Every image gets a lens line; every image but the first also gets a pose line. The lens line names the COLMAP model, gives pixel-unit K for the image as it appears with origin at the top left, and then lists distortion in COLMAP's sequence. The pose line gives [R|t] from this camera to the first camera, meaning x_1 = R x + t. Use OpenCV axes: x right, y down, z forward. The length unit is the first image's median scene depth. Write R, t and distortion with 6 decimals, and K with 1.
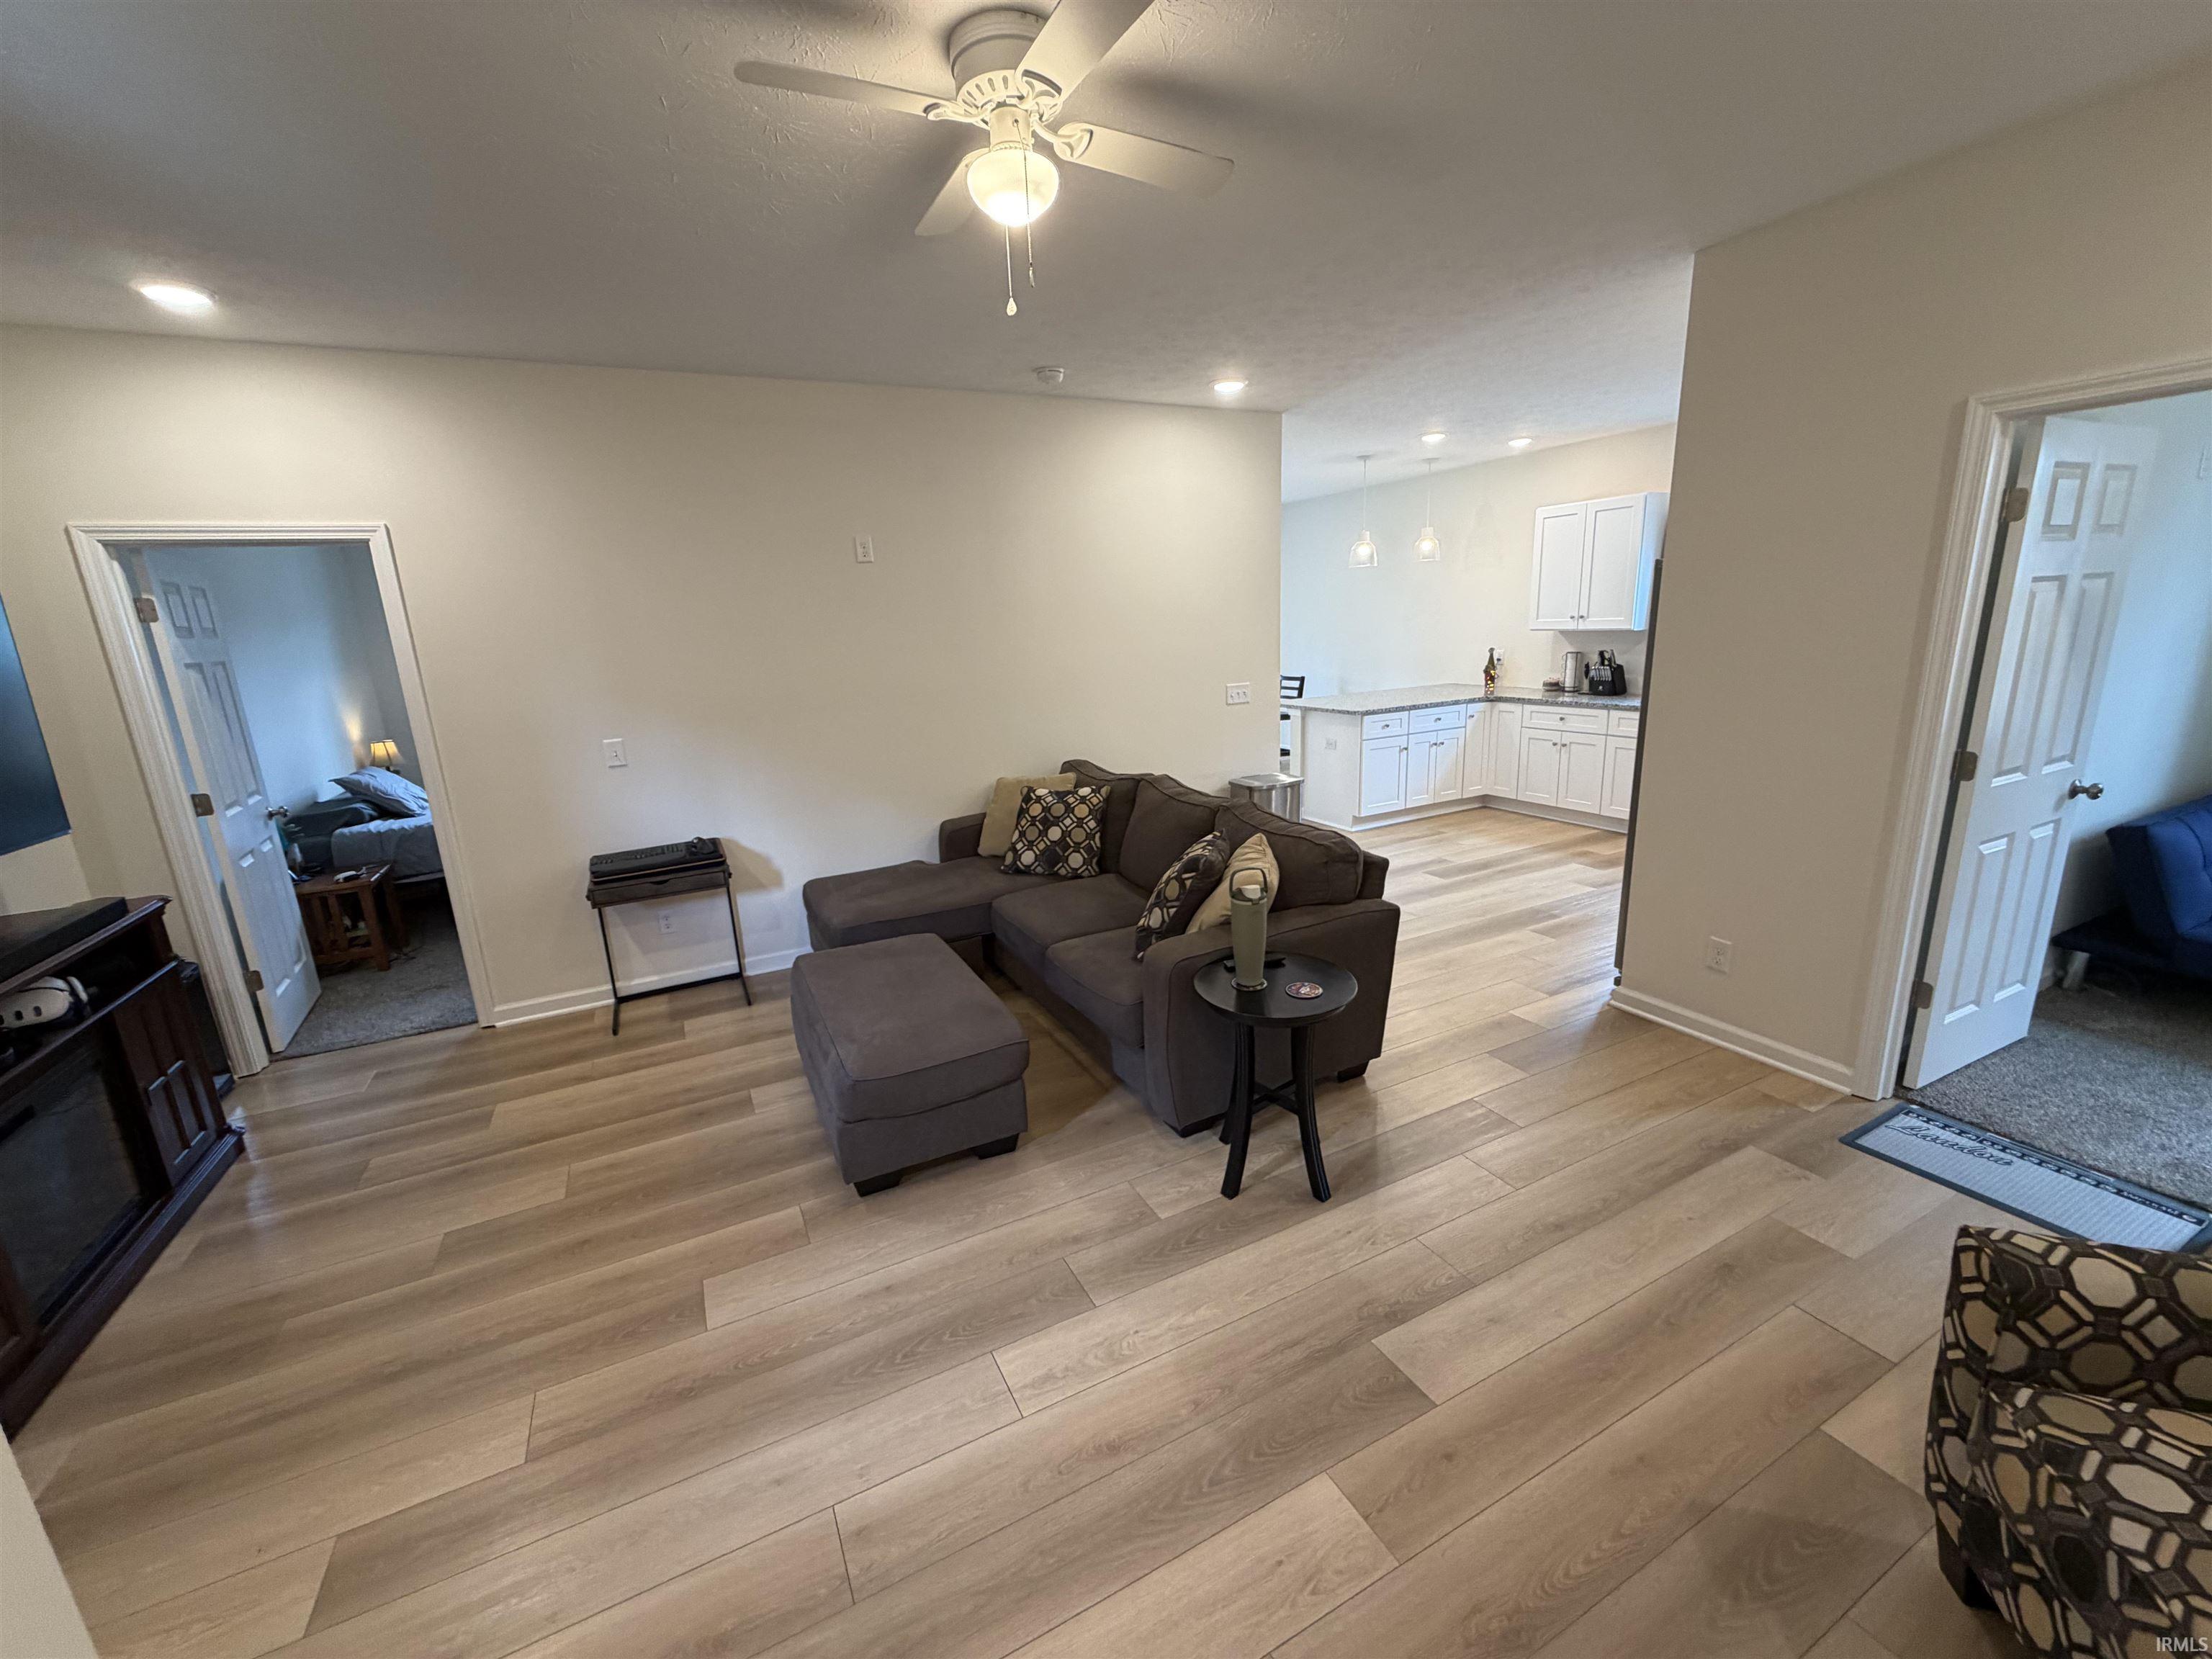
lens RADIAL K [[883.8, 0, 1094.3], [0, 883.8, 829.3], [0, 0, 1]] dist [0.001867, -0.000265]
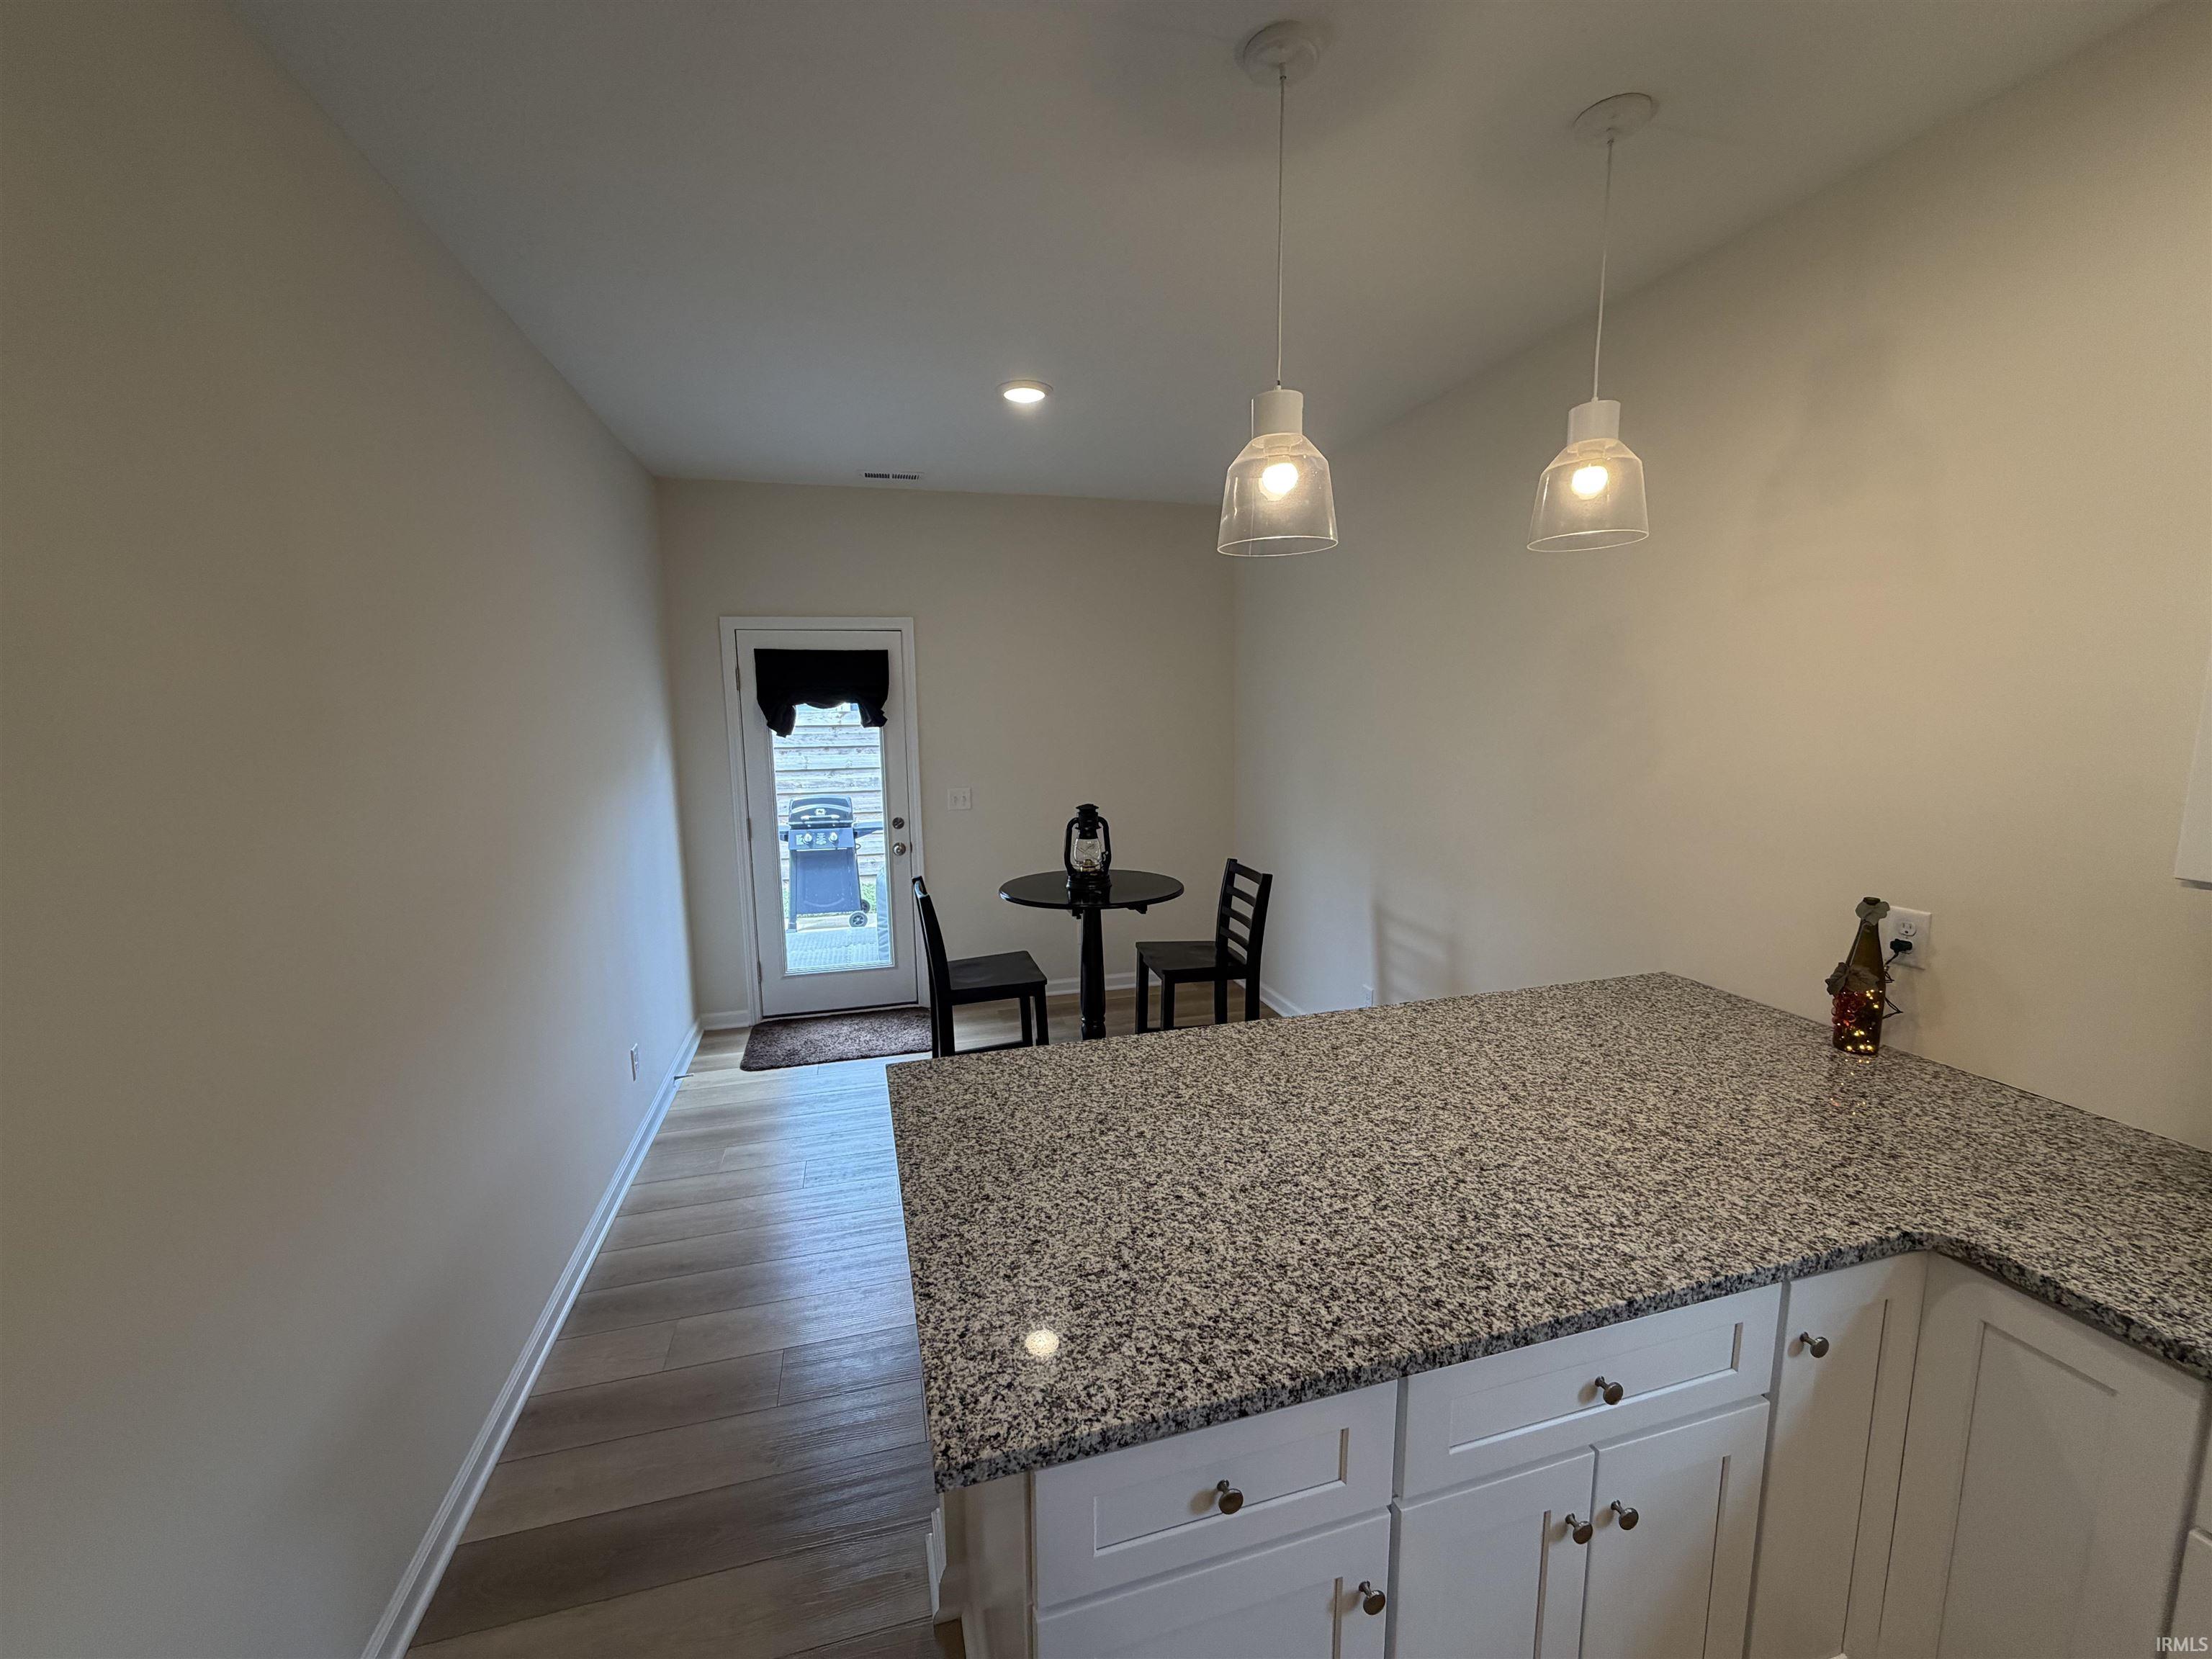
lens RADIAL K [[883.8, 0, 1100.5], [0, 883.8, 828.6], [0, 0, 1]] dist [0.001867, -0.000265]
pose [[0.979151, 0.063565, -0.192931, 0.316030], [-0.079650, 0.993861, -0.076783, -0.207886], [0.186866, 0.090549, 0.978203, 0.793324]]
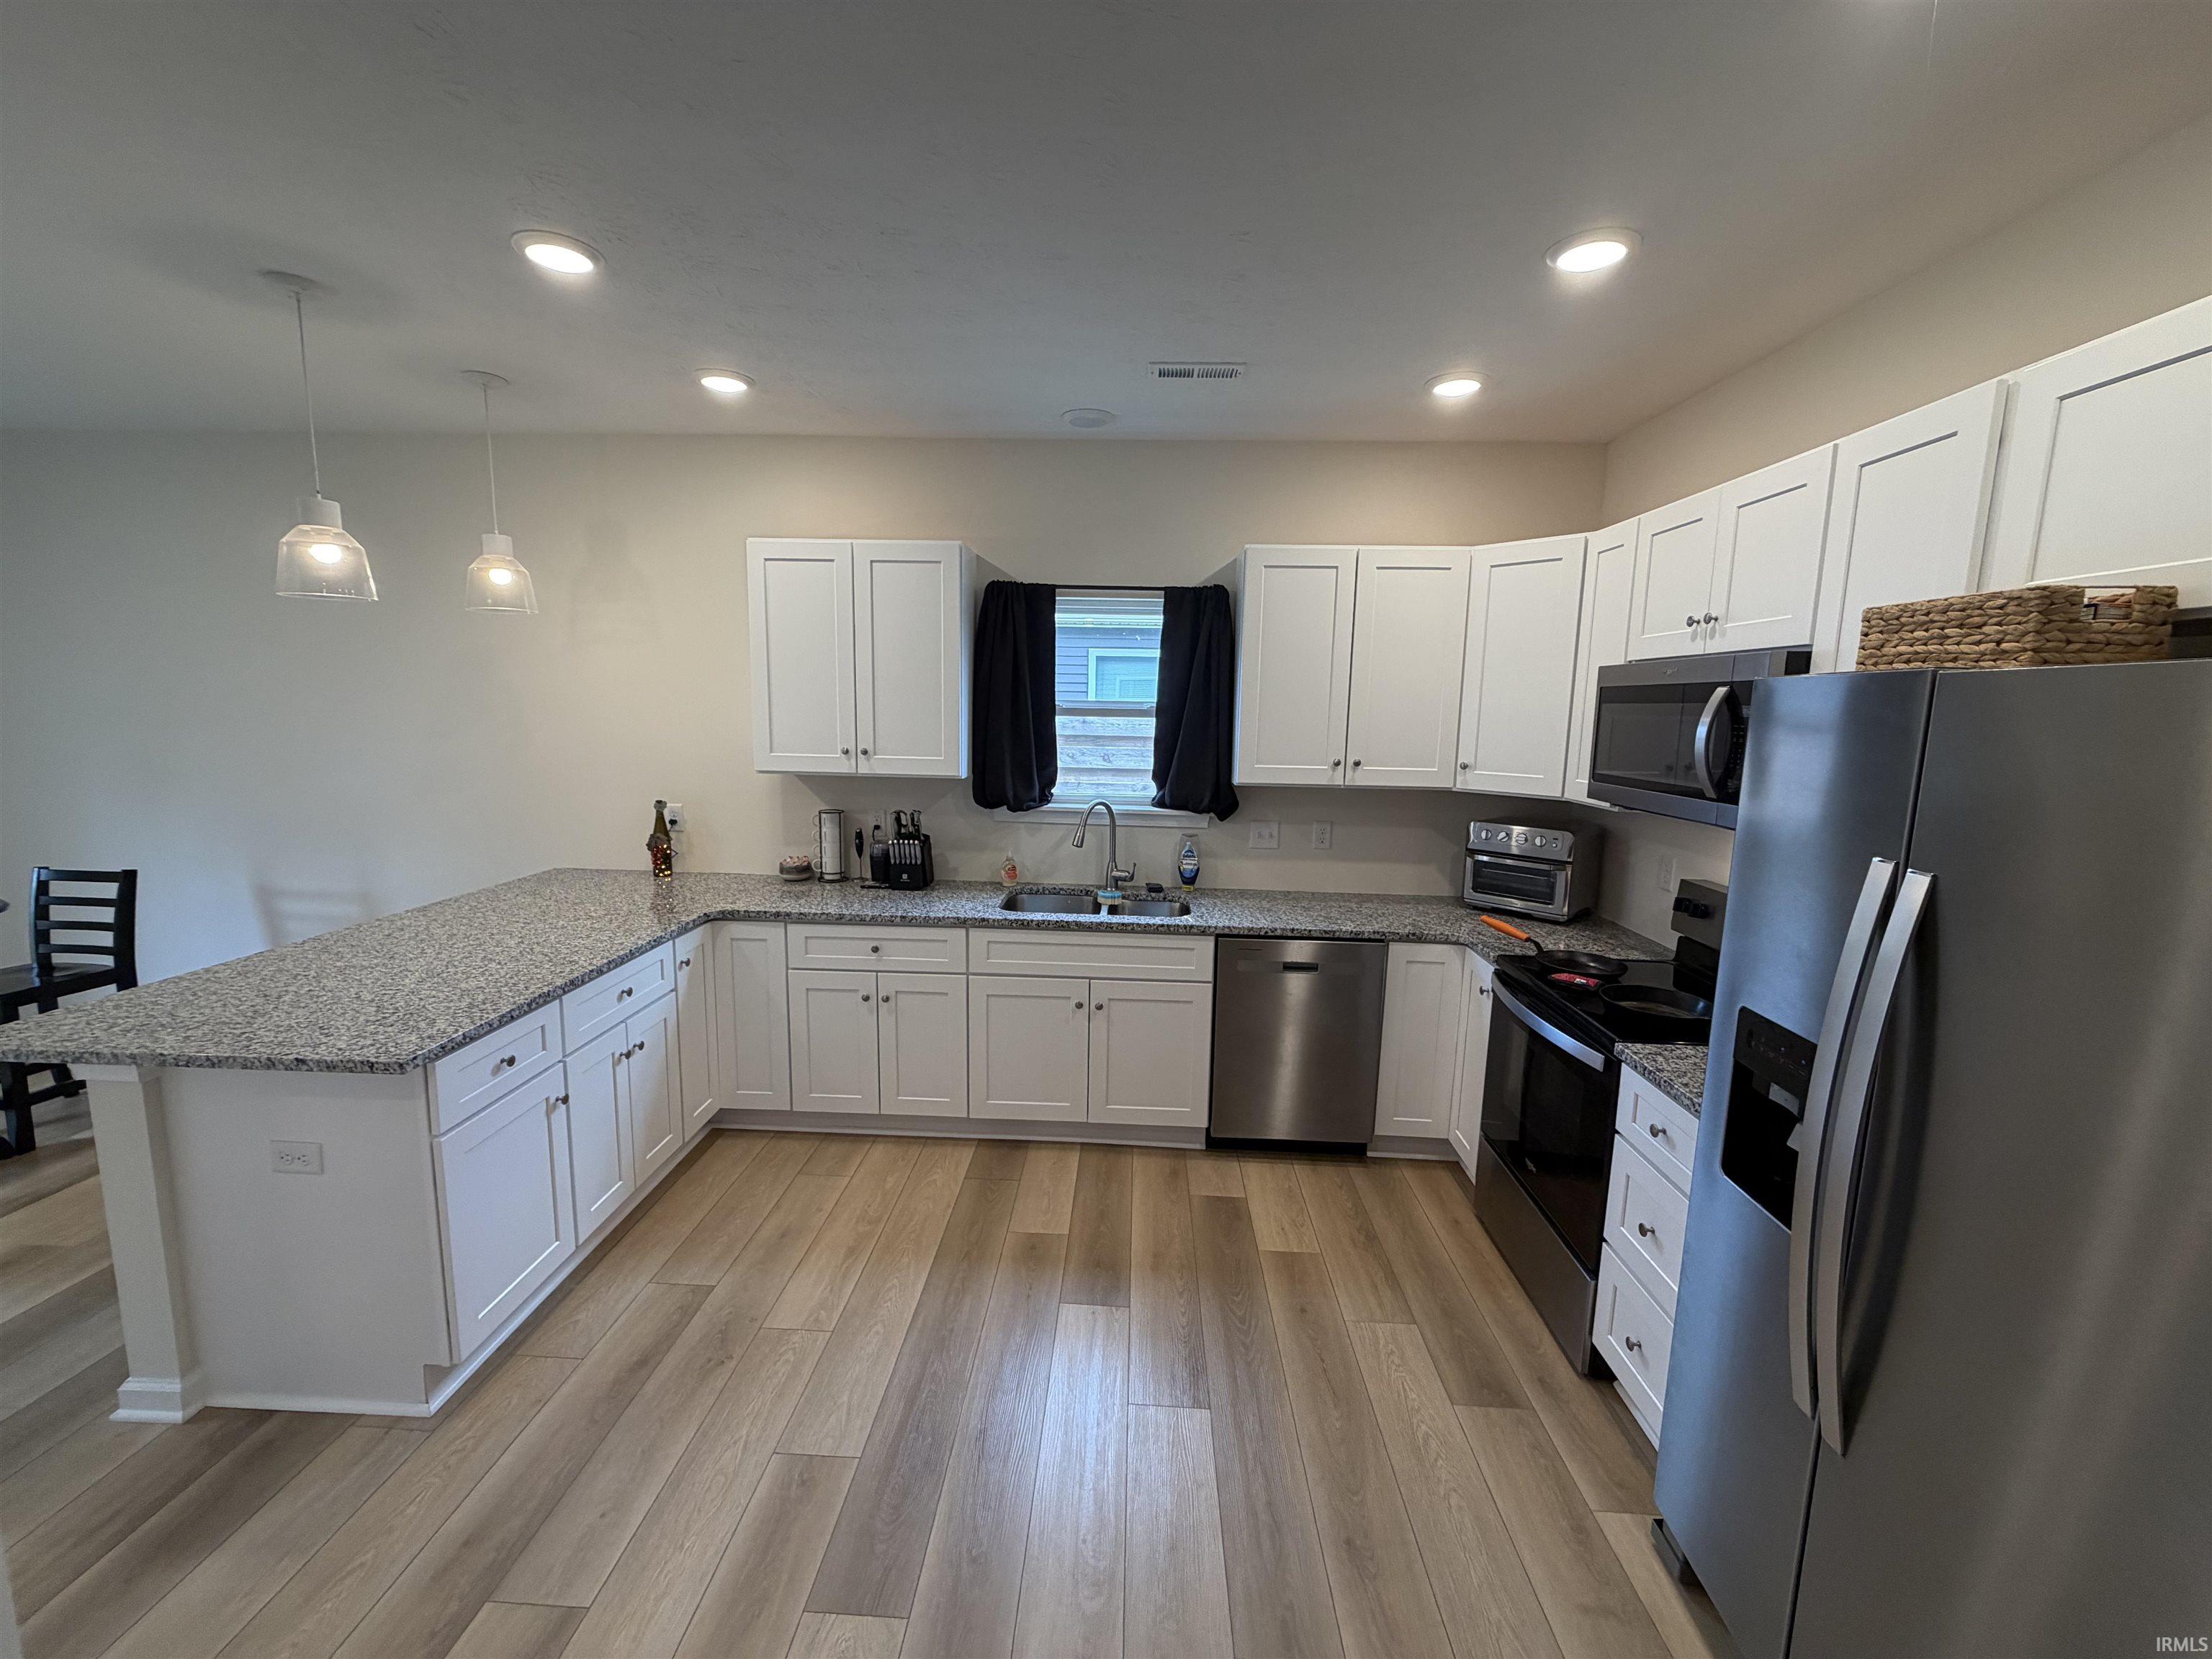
lens RADIAL K [[883.8, 0, 1099.7], [0, 883.8, 829.1], [0, 0, 1]] dist [0.001867, -0.000265]
pose [[0.489416, -0.066128, 0.869540, 0.144370], [0.160624, 0.986896, -0.015353, -0.154805], [-0.857130, 0.147183, 0.493624, 0.590781]]
